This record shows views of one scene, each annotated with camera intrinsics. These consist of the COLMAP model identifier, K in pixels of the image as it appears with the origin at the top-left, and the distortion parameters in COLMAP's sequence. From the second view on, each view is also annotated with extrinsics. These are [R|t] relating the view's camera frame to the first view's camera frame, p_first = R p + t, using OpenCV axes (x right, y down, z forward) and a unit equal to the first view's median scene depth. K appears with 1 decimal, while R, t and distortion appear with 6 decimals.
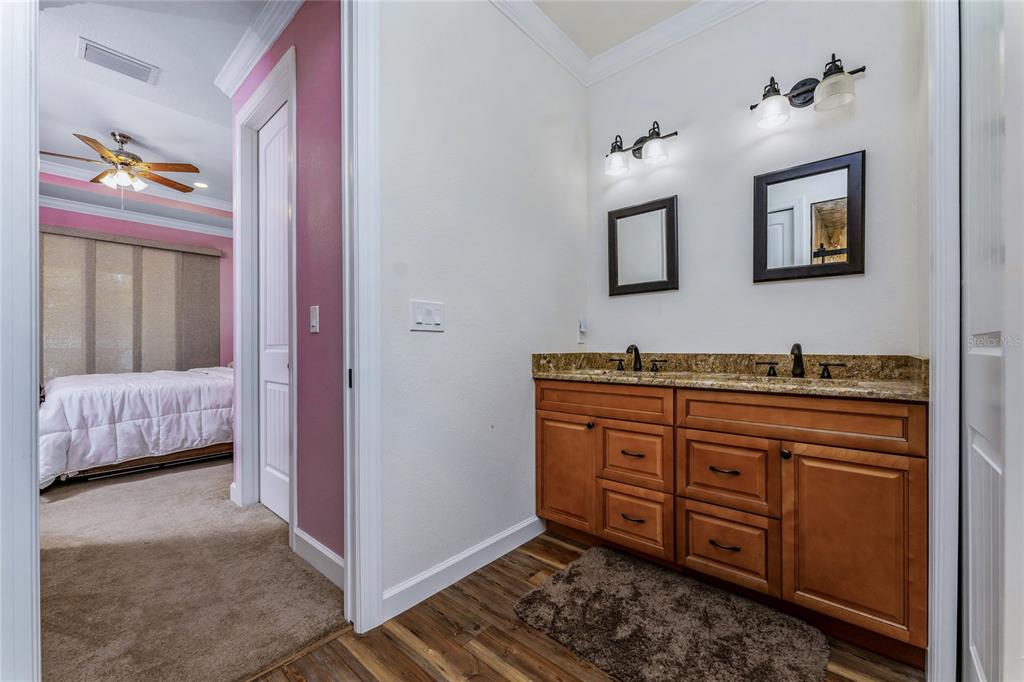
lens RADIAL K [[411.9, 0, 509.1], [0, 411.9, 346.7], [0, 0, 1]] dist [-0.000438, -0.000003]
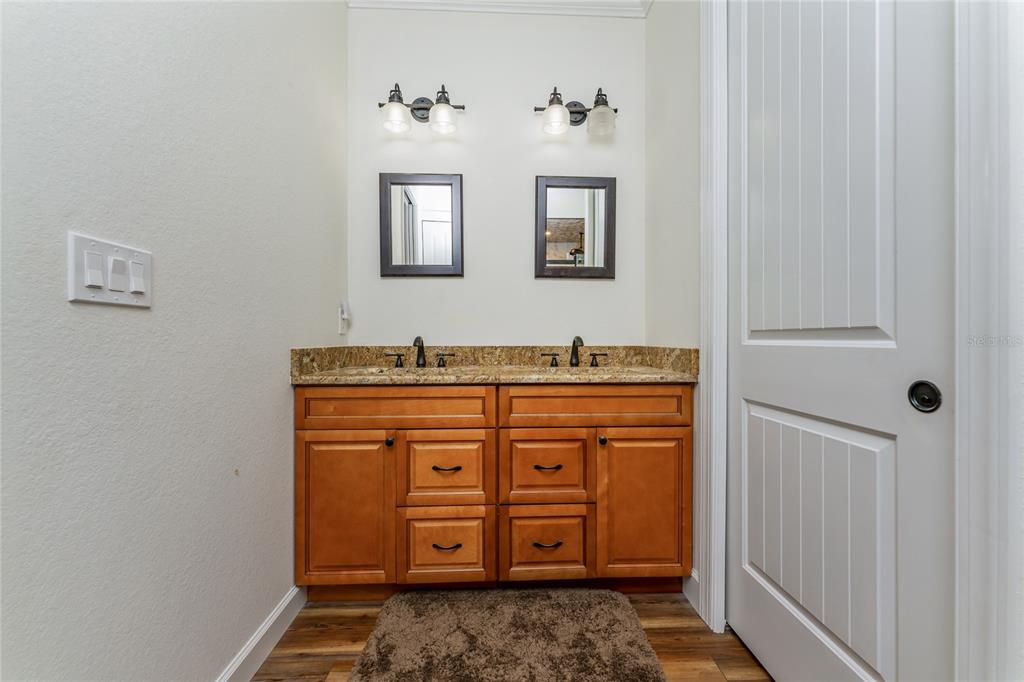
lens RADIAL K [[411.9, 0, 514.3], [0, 411.9, 336.8], [0, 0, 1]] dist [-0.000438, -0.000003]
pose [[0.715716, 0.004333, 0.698378, -0.192744], [-0.001757, 0.999989, -0.004403, -0.000572], [-0.698390, 0.001924, 0.715715, 0.326510]]
